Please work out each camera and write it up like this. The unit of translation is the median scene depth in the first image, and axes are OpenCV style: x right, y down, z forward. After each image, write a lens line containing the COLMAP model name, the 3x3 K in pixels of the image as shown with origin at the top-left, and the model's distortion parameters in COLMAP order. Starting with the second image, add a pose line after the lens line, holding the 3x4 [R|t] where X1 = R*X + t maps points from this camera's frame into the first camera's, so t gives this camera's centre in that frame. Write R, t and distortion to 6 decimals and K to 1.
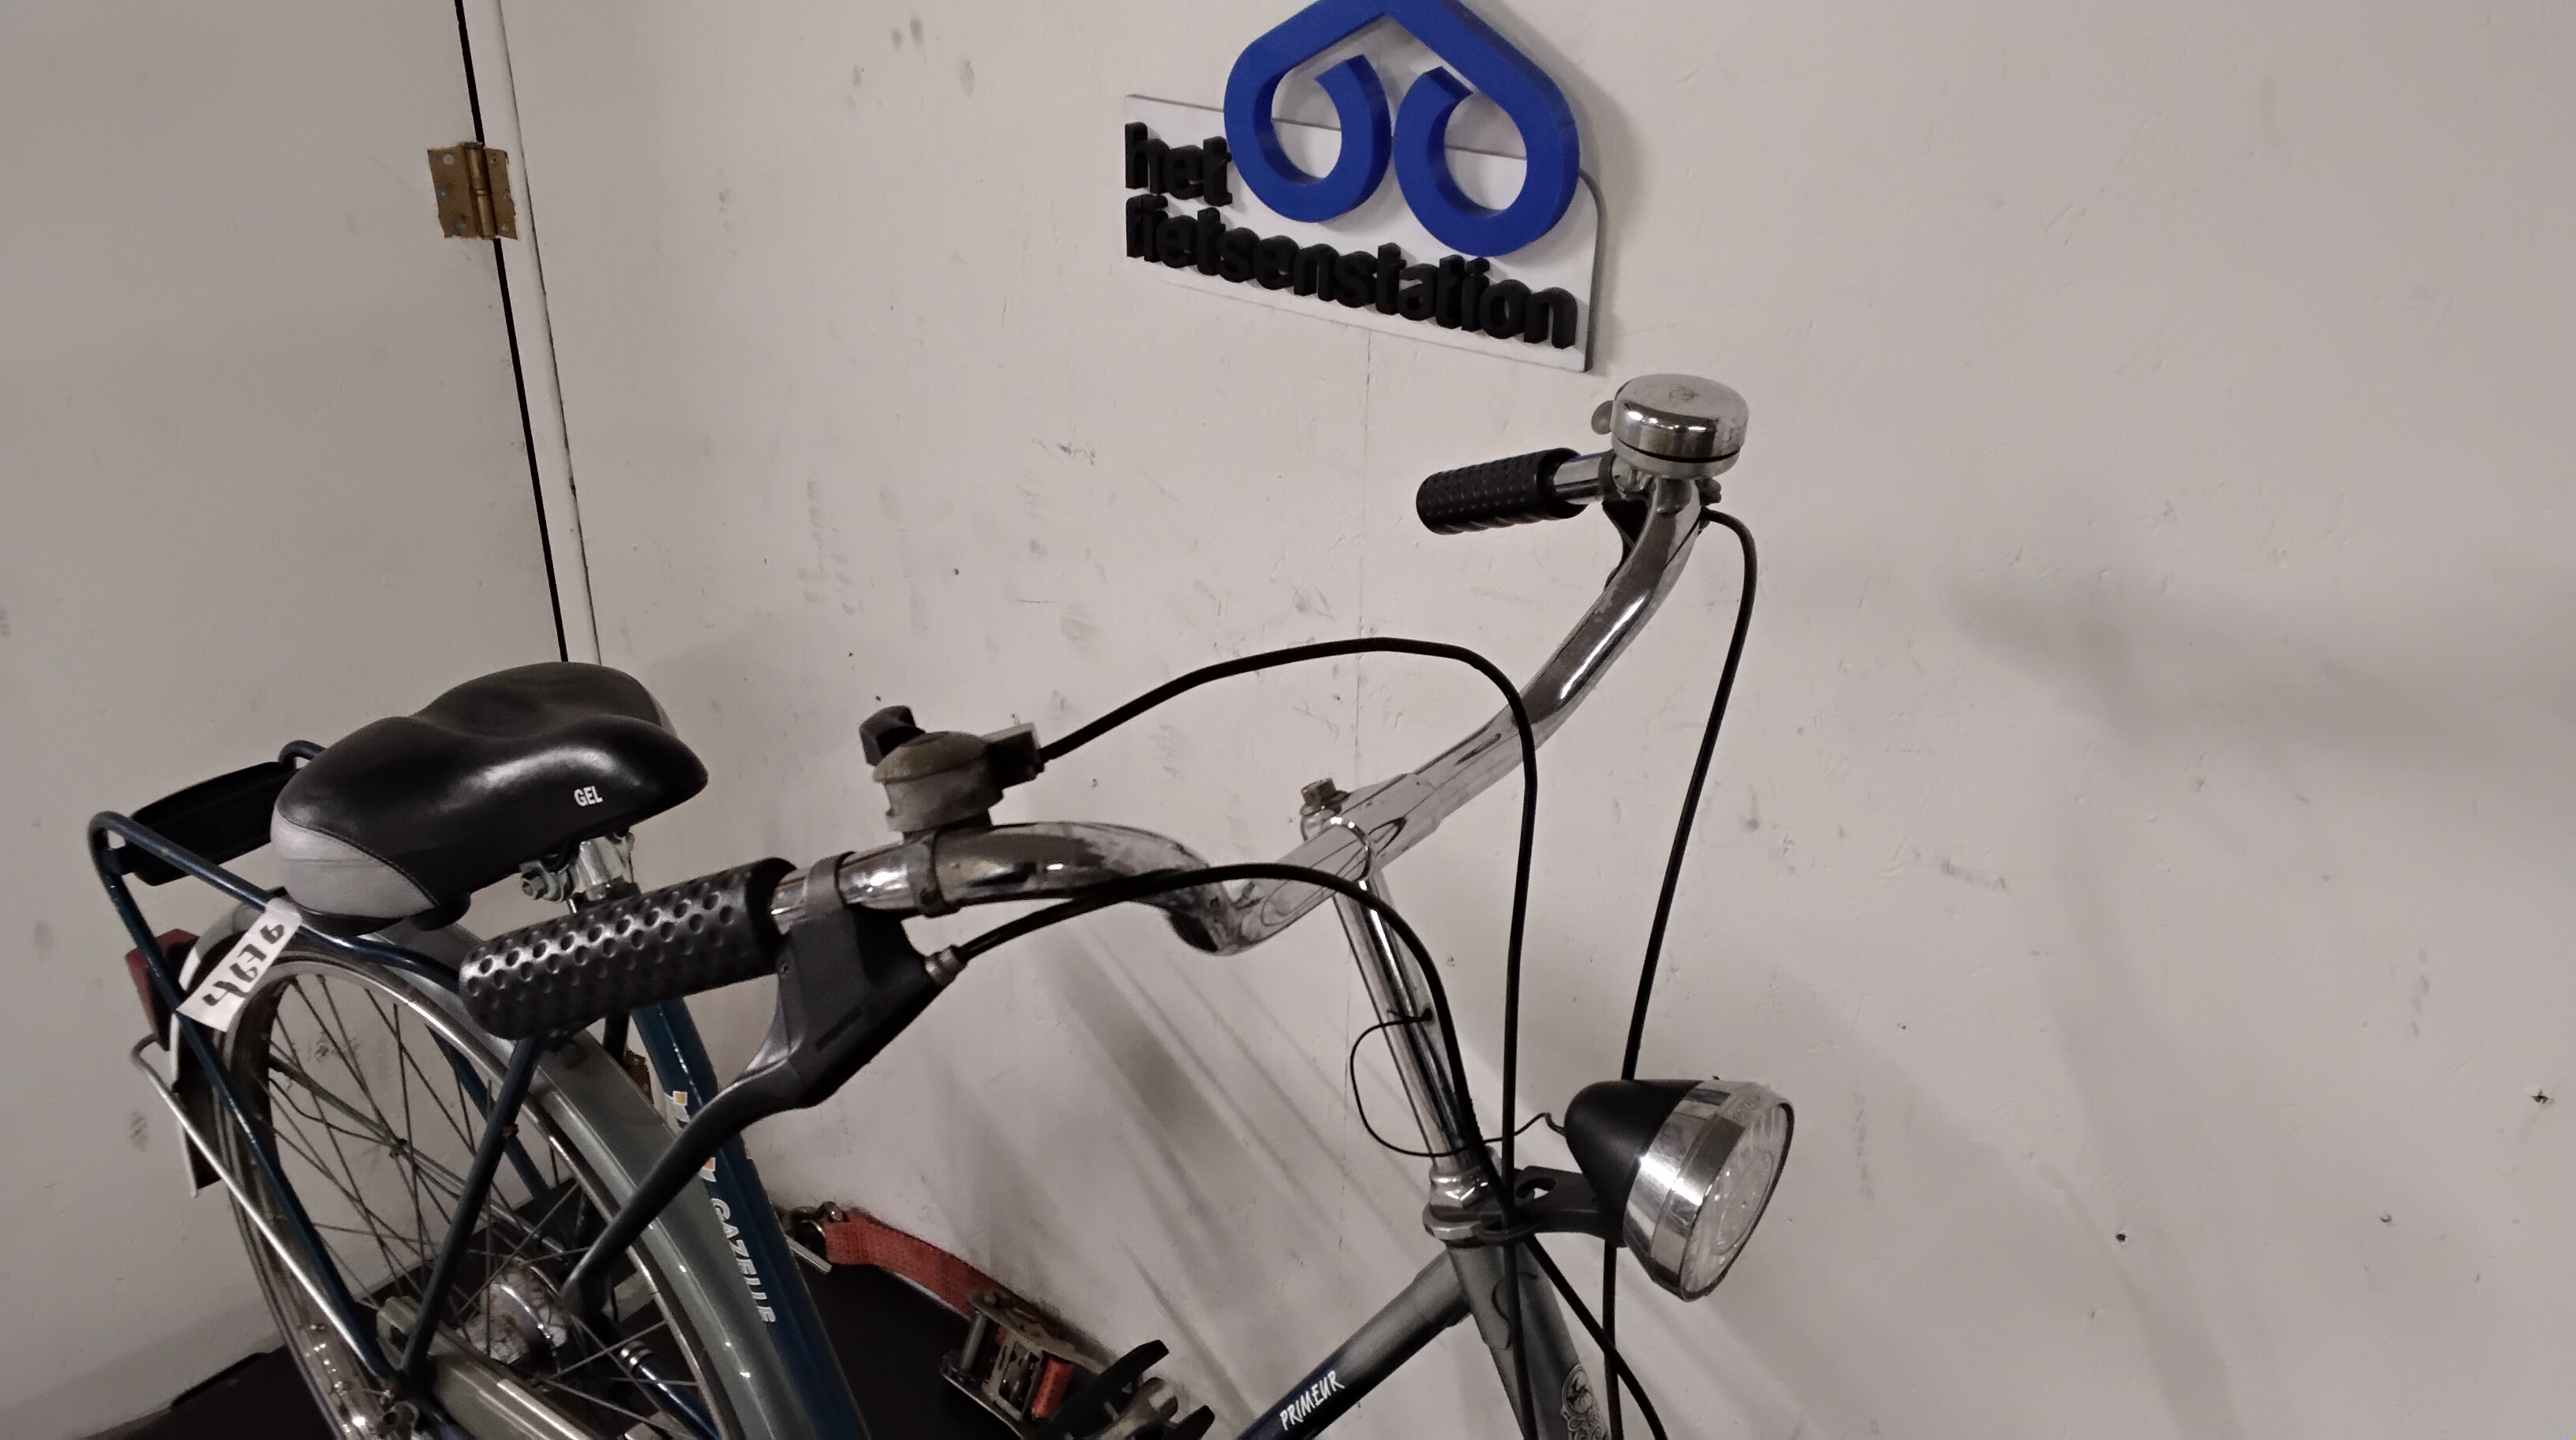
lens RADIAL K [[2043.8, 0, 1306.4], [0, 2043.8, 722.9], [0, 0, 1]] dist [0.108107, -0.161976]
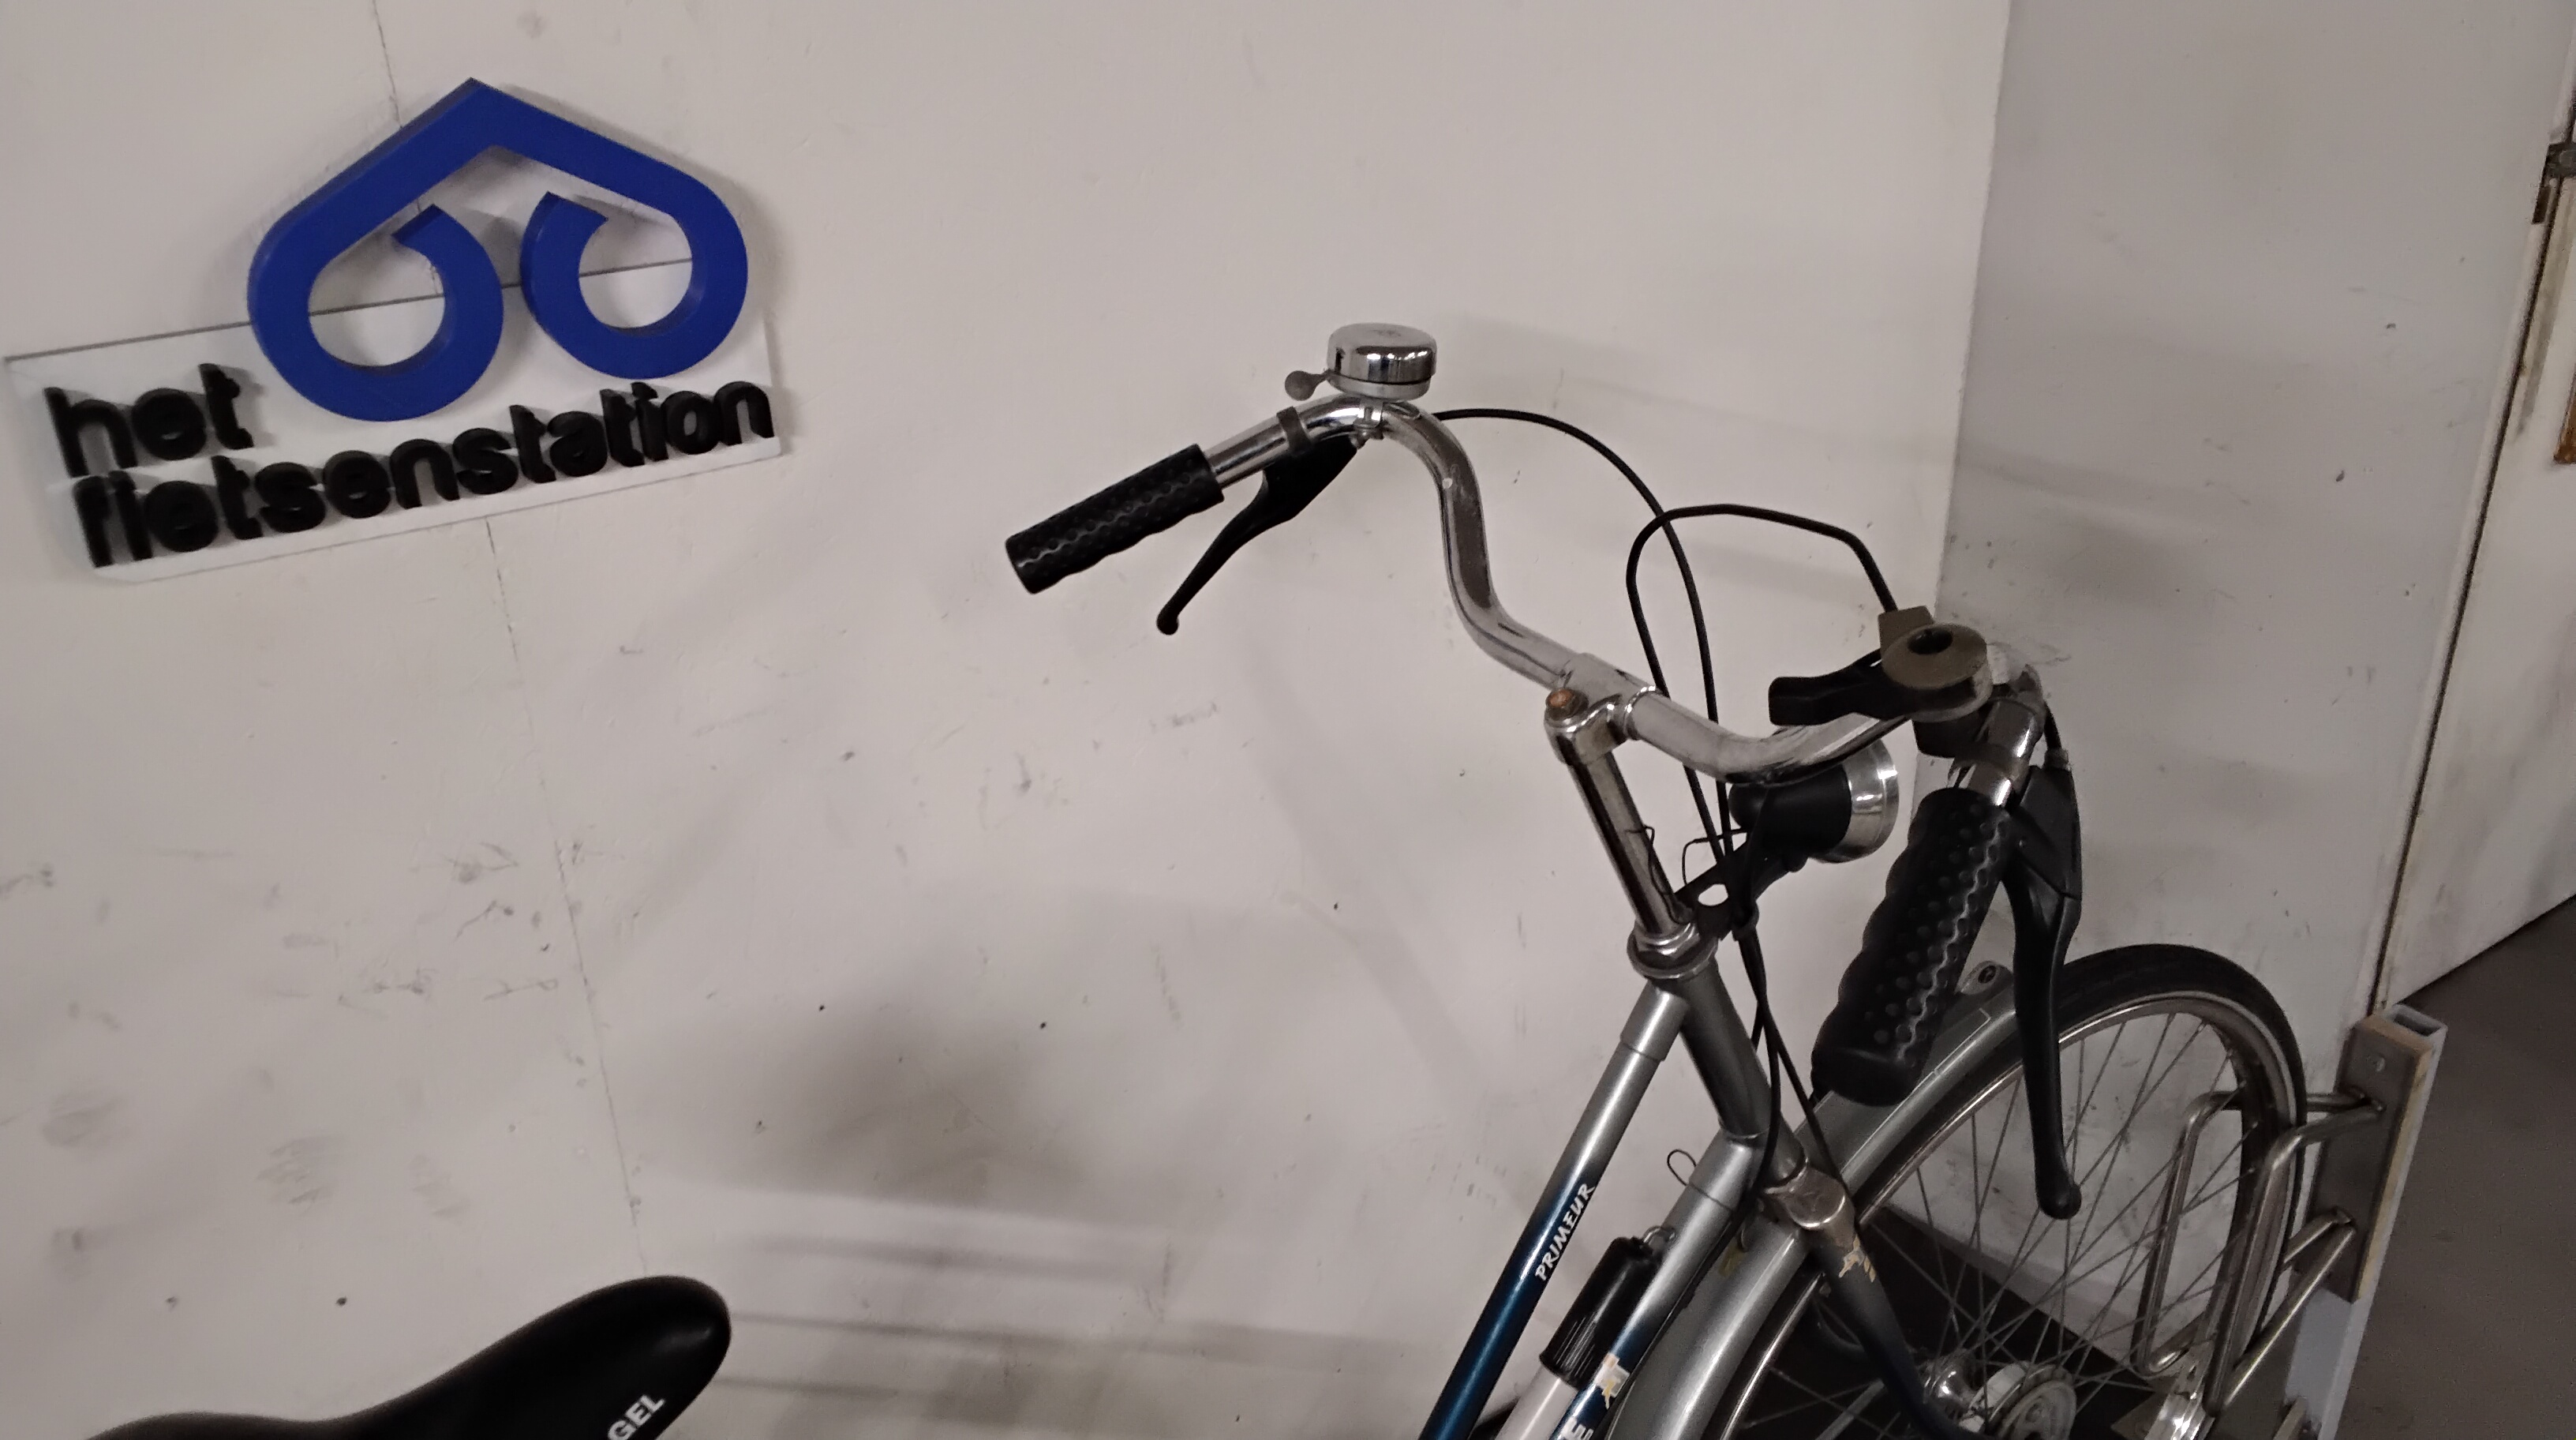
lens RADIAL K [[2043.8, 0, 1307.2], [0, 2043.8, 726.3], [0, 0, 1]] dist [0.108107, -0.161976]
pose [[0.309734, -0.434774, 0.845598, -0.613903], [0.440675, 0.853691, 0.277520, -0.203799], [-0.842538, 0.286677, 0.456011, 0.351051]]
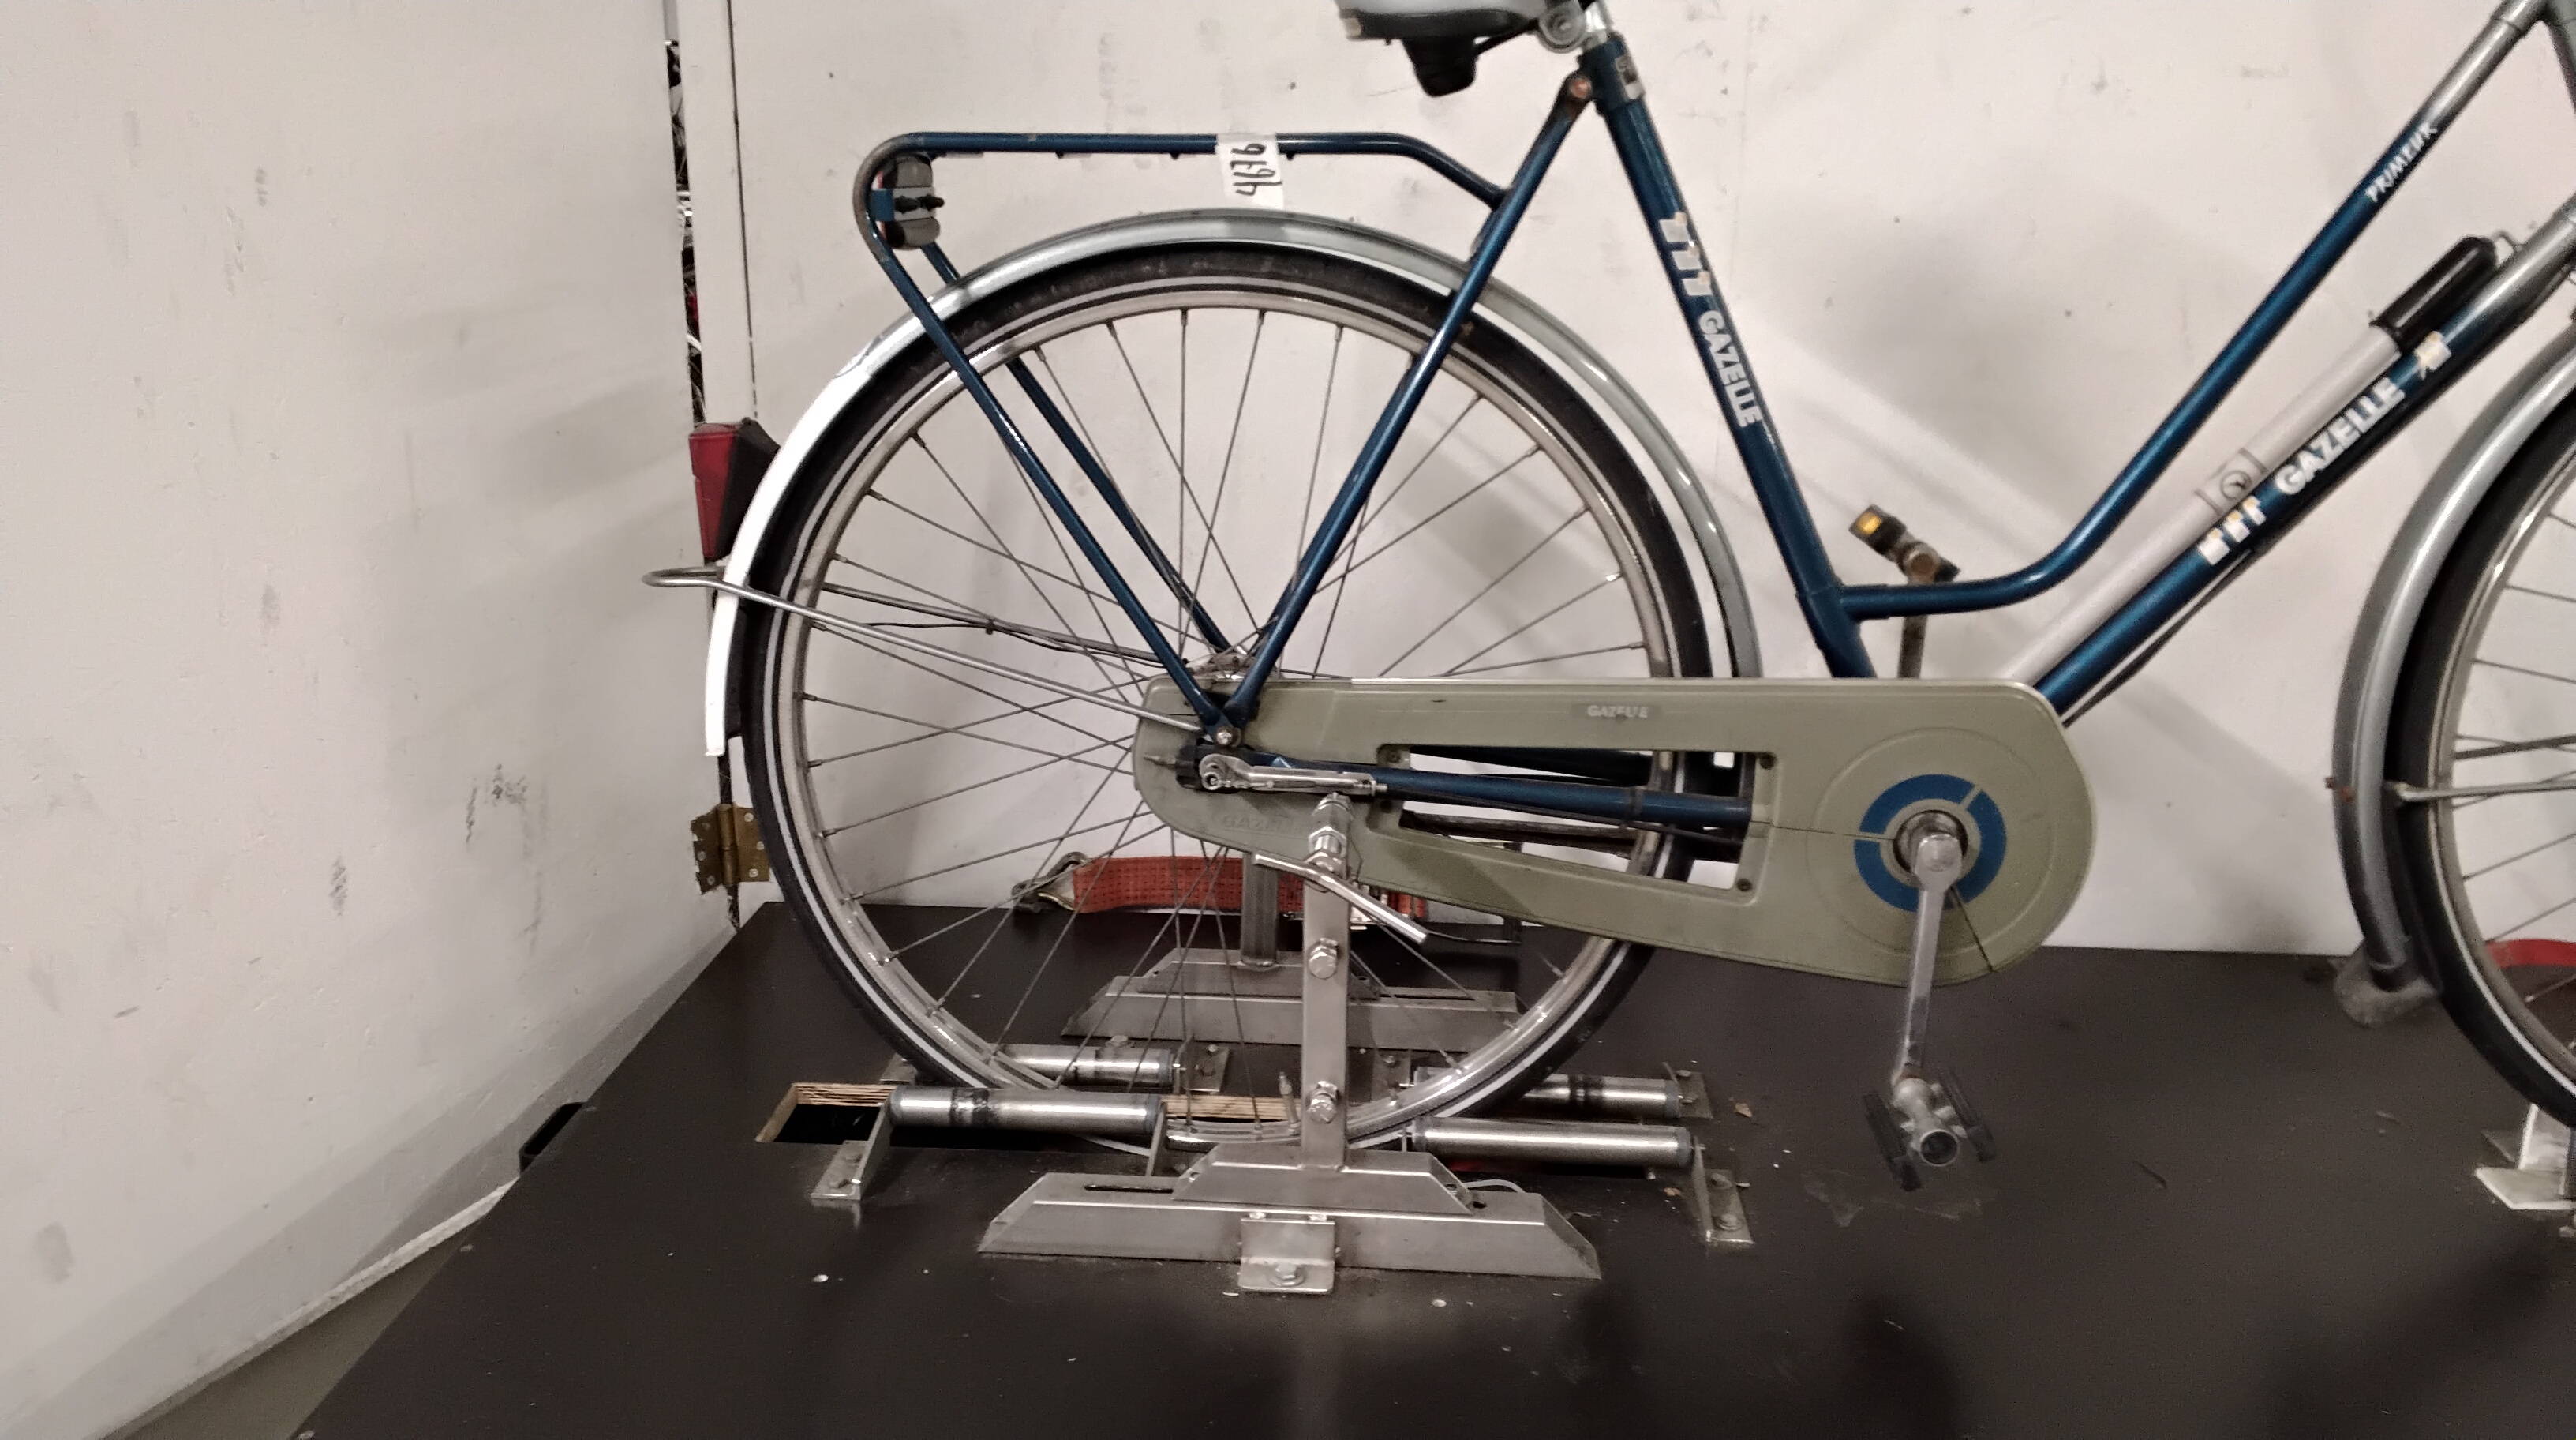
lens RADIAL K [[2043.8, 0, 1294.6], [0, 2043.8, 725.9], [0, 0, 1]] dist [0.108107, -0.161976]
pose [[0.832847, -0.149691, 0.532878, -1.003837], [0.237713, 0.966162, -0.100121, 0.457504], [-0.499859, 0.210058, 0.840248, 0.172878]]
